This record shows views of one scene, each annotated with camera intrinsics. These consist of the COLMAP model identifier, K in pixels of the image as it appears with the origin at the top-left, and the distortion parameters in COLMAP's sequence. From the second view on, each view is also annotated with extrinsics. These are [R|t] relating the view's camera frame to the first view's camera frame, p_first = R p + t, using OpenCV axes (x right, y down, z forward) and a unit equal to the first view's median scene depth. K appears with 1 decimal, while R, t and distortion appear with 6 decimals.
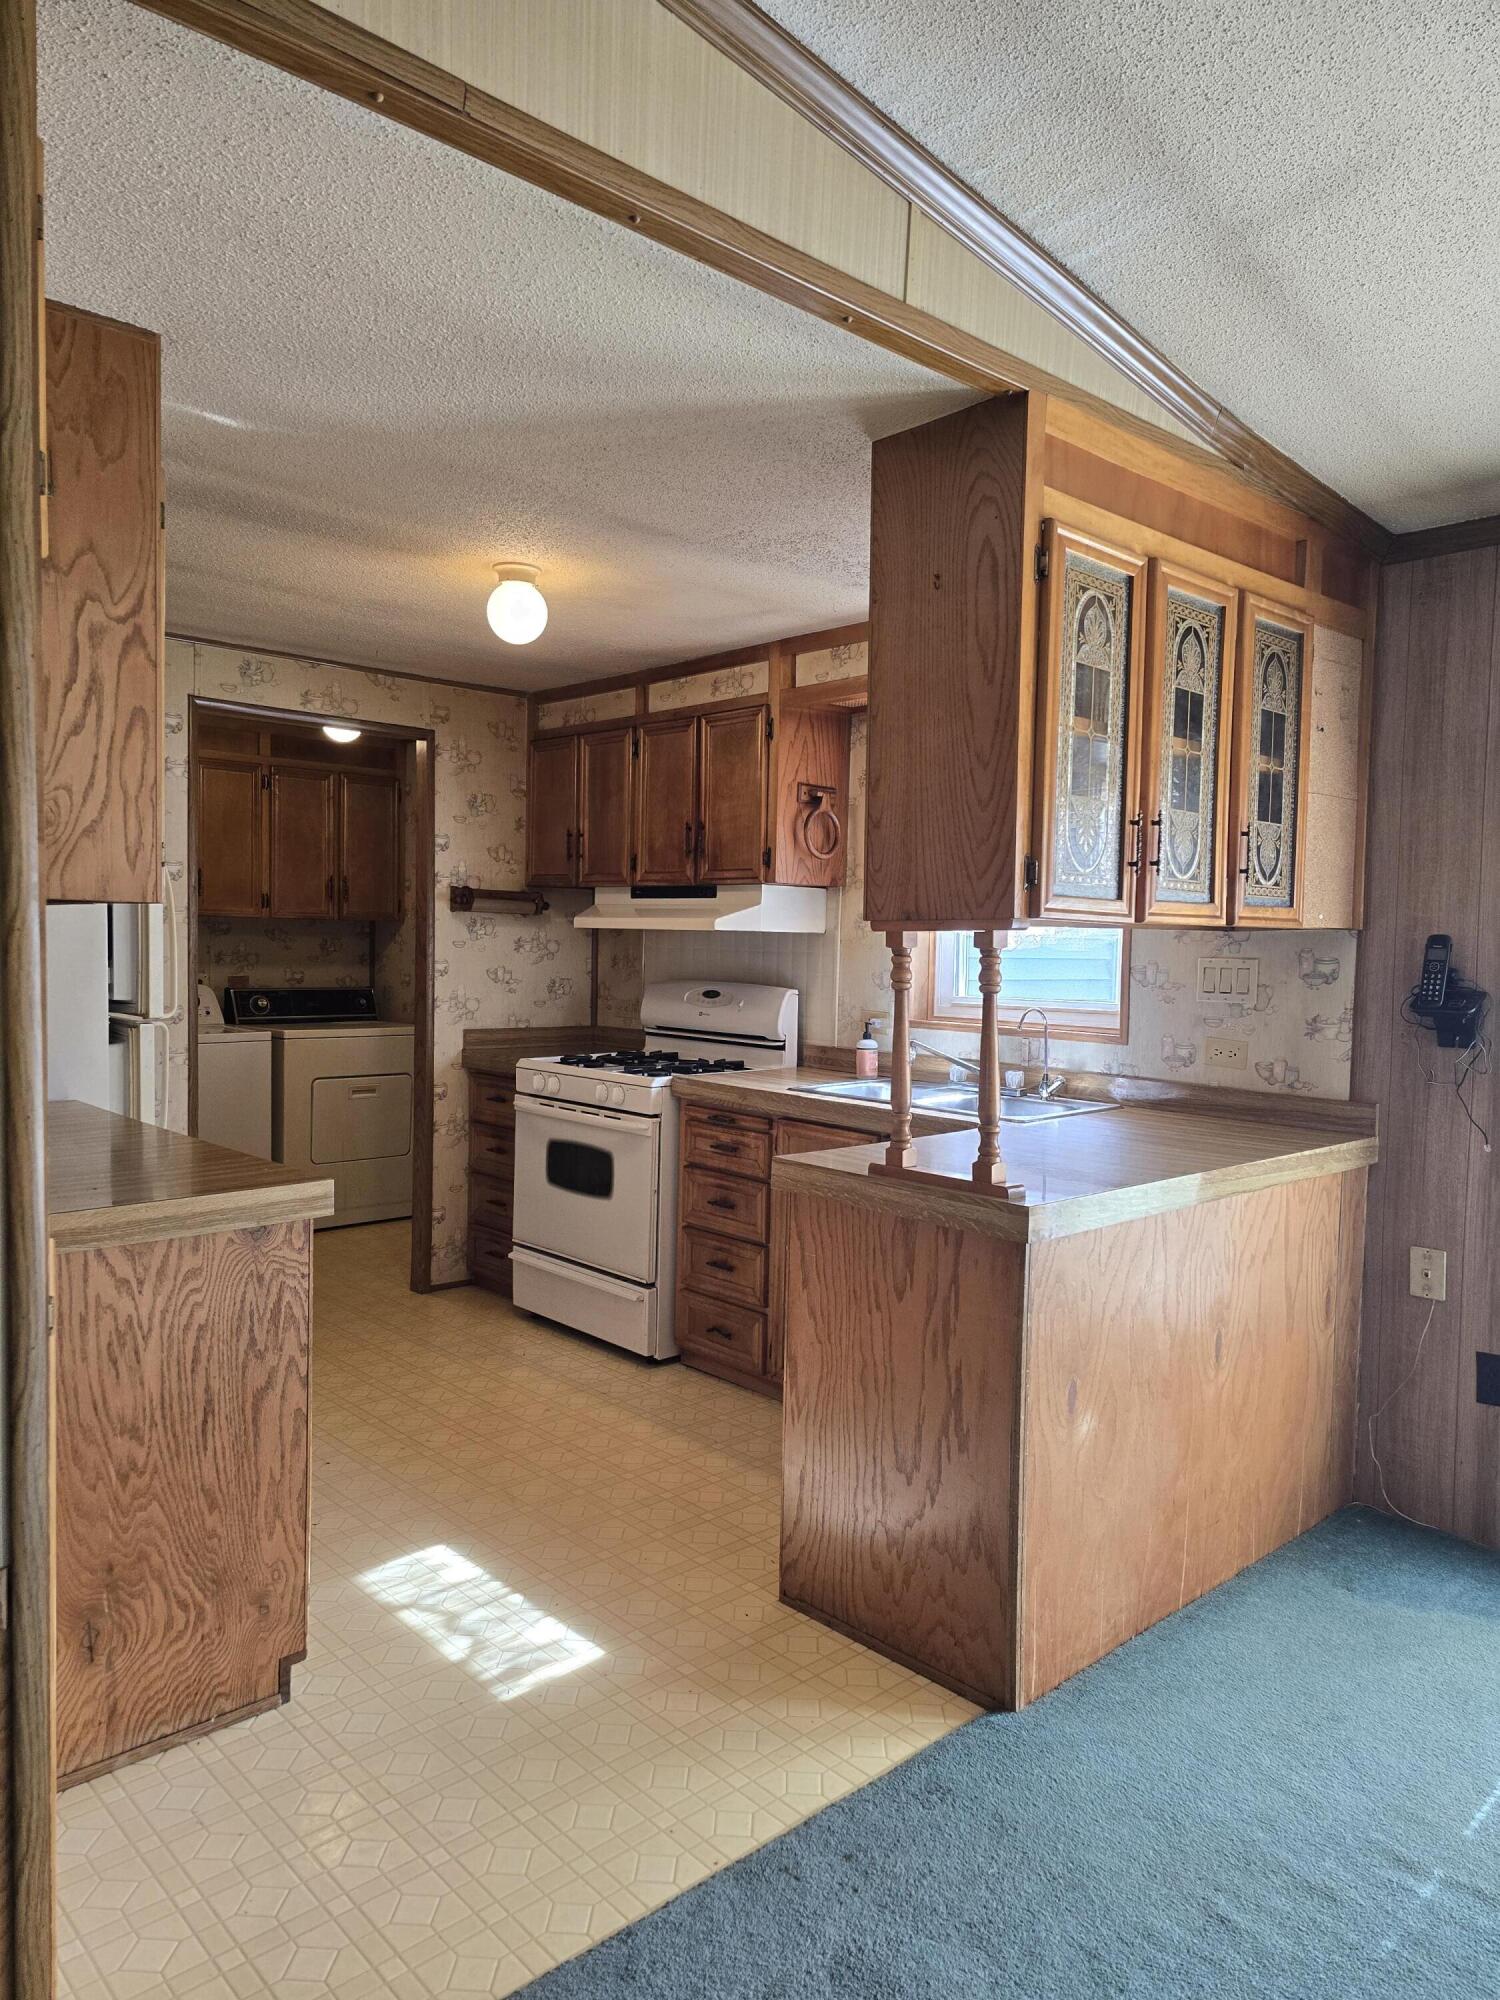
lens RADIAL K [[1343.3, 0, 751.5], [0, 1343.3, 1008.1], [0, 0, 1]] dist [0.064664, -0.061831]
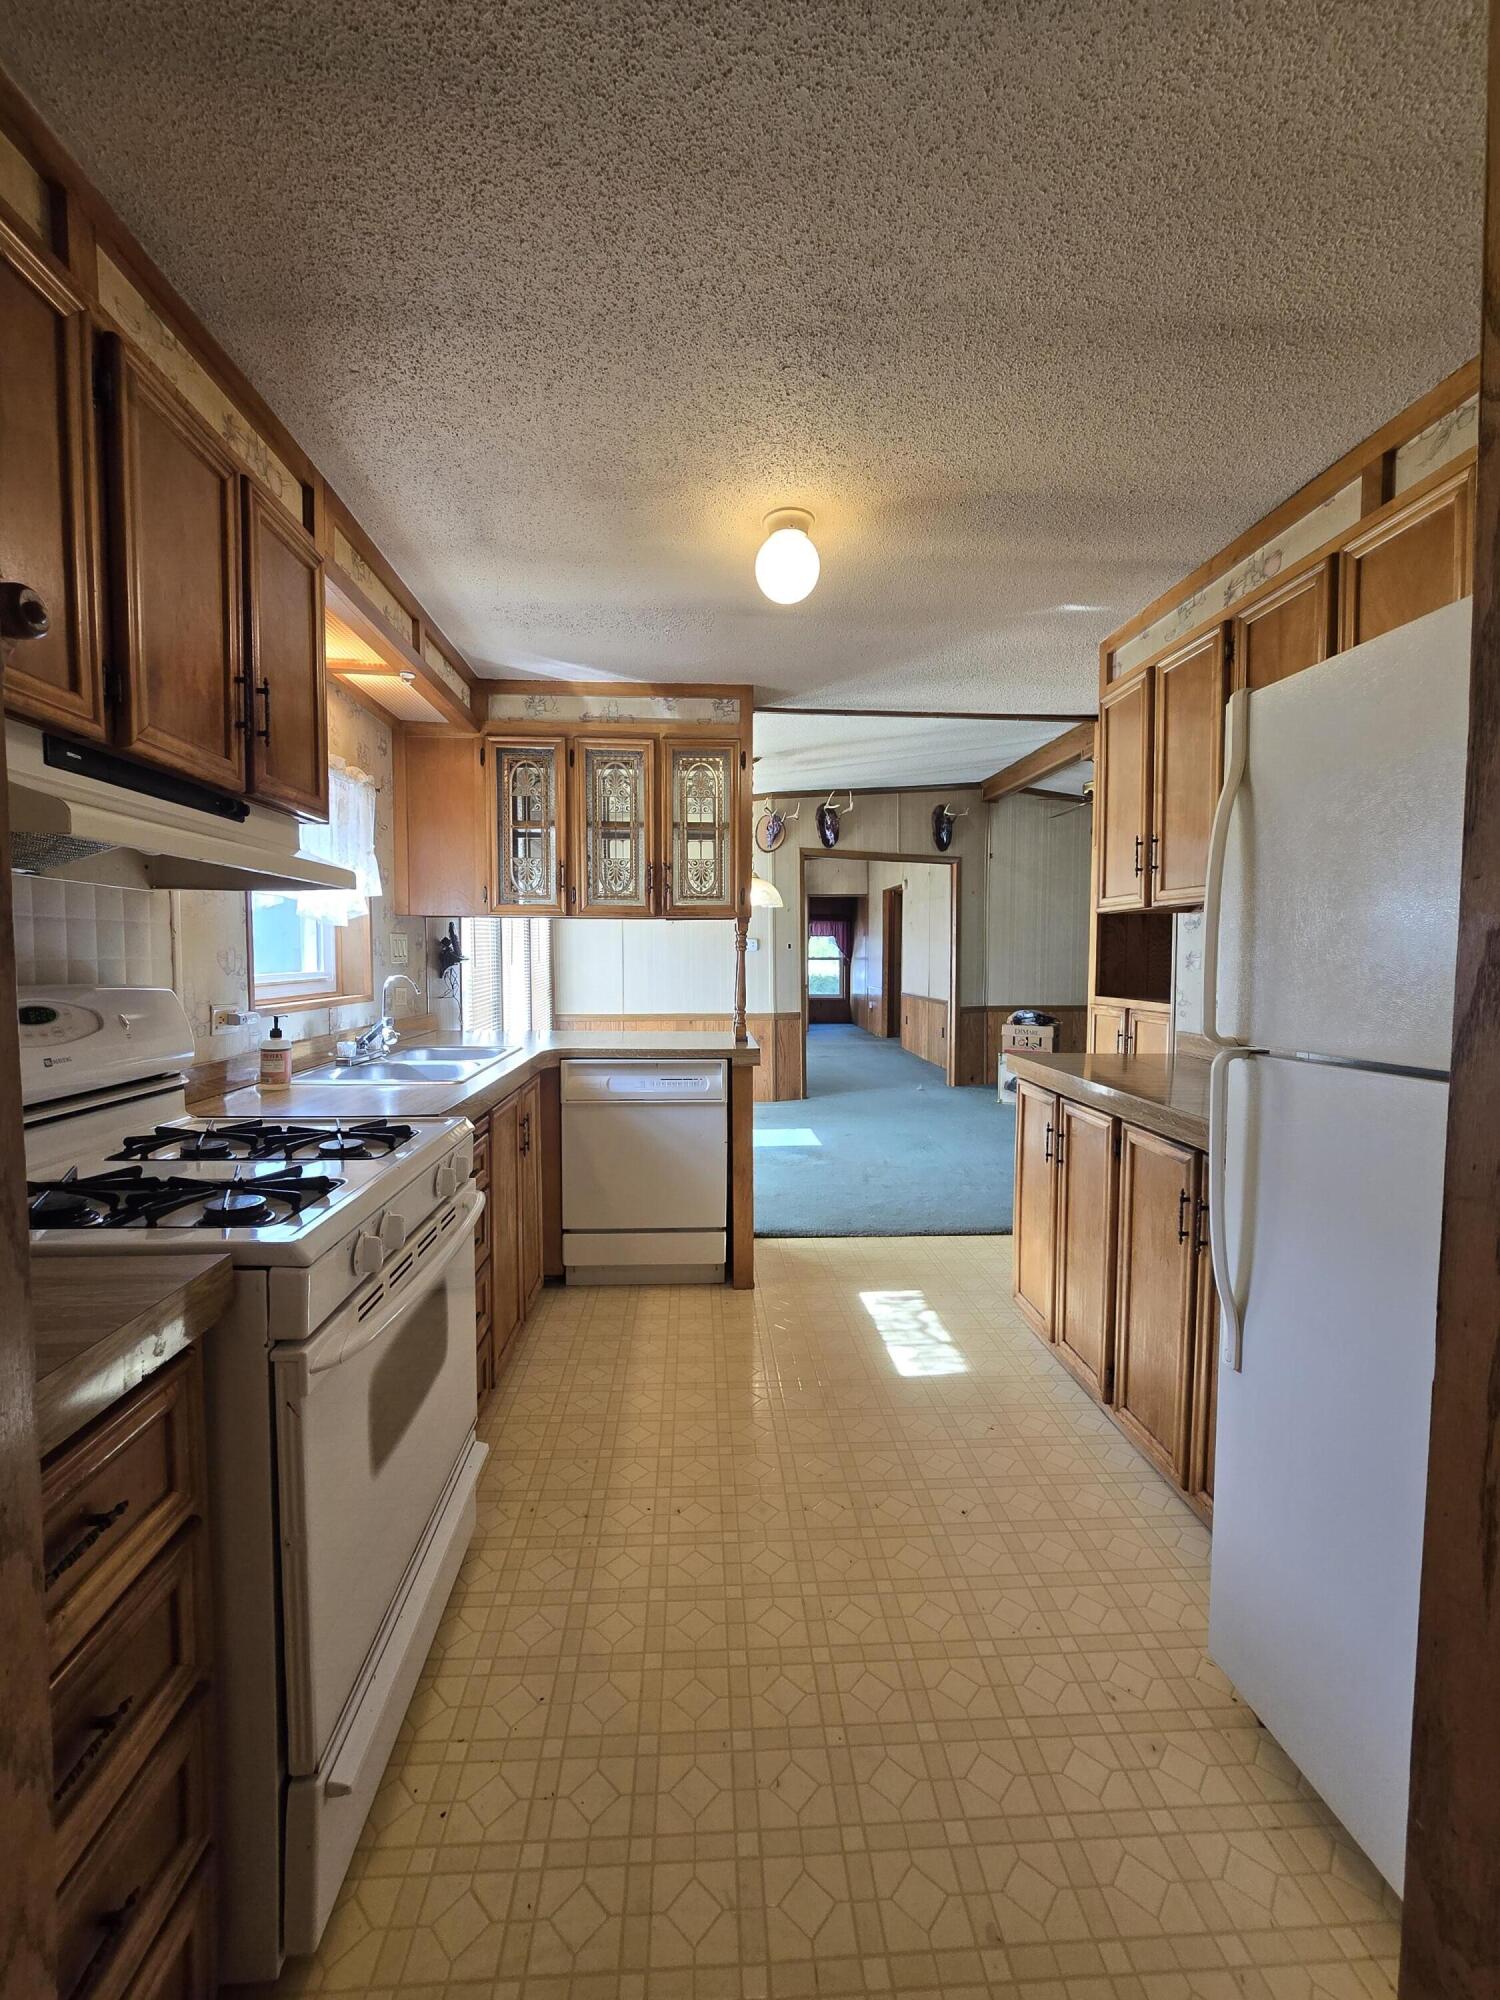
lens RADIAL K [[819.8, 0, 733.7], [0, 819.8, 997.8], [0, 0, 1]] dist [-0.005663, 0.001410]
pose [[-0.768574, -0.058981, 0.637036, -0.657871], [0.013345, 0.994047, 0.108135, -0.074252], [-0.639621, 0.091611, -0.763212, 1.870369]]
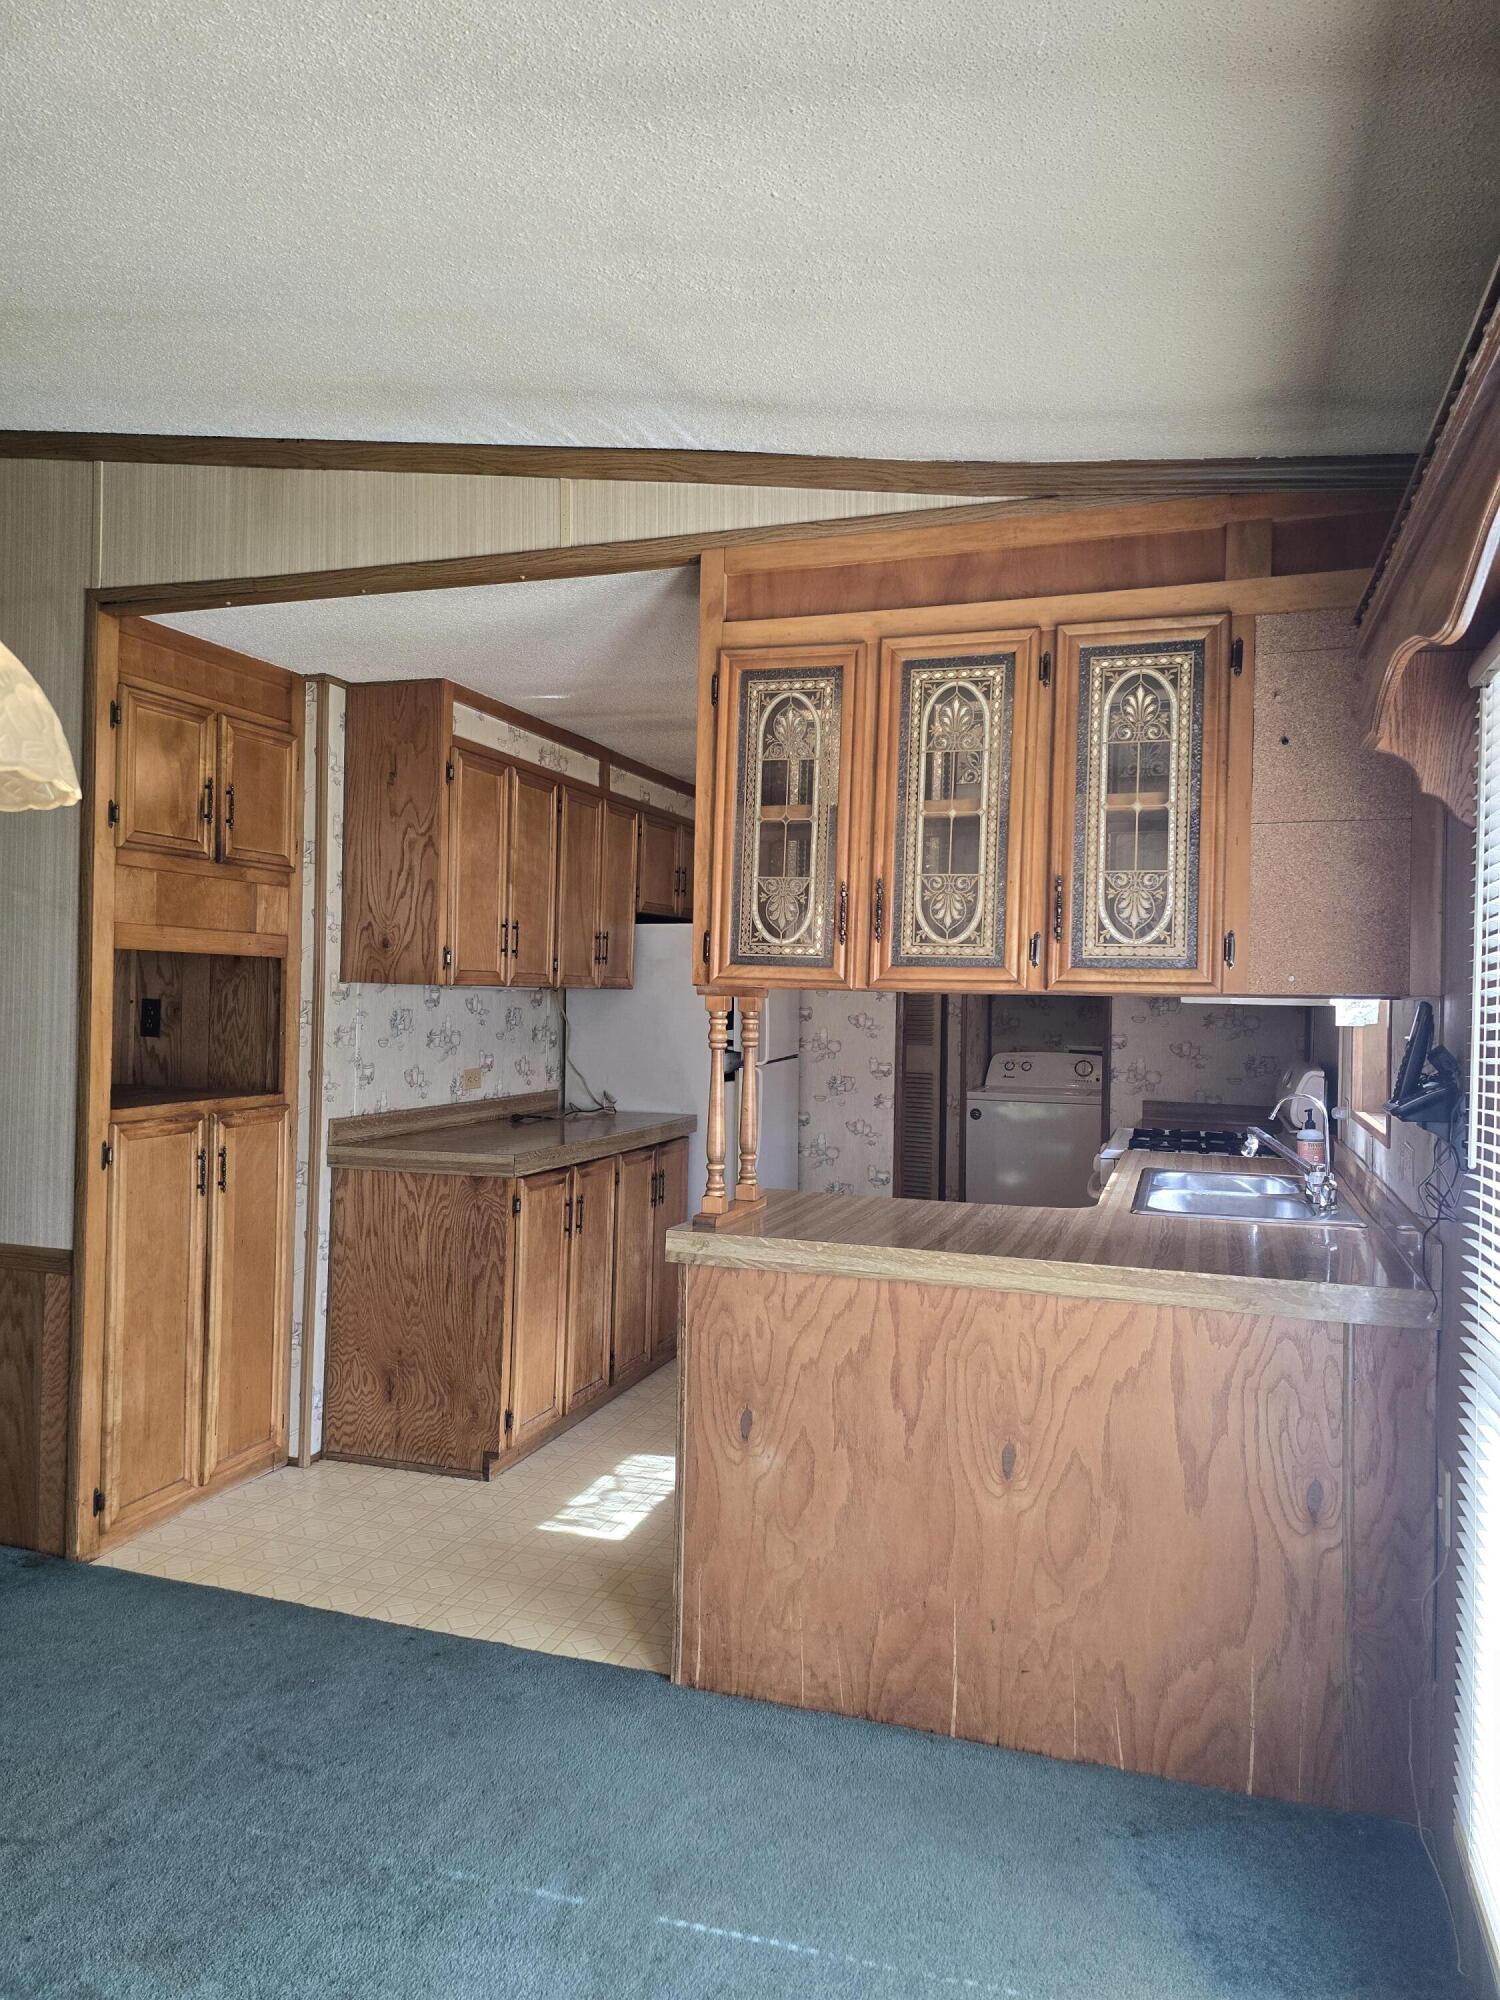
lens RADIAL K [[1343.3, 0, 753.8], [0, 1343.3, 979.4], [0, 0, 1]] dist [0.064664, -0.061831]
pose [[0.480924, -0.020170, -0.876530, 1.074621], [-0.055700, 0.997013, -0.053503, -0.010109], [0.874991, 0.074554, 0.478364, 0.411423]]
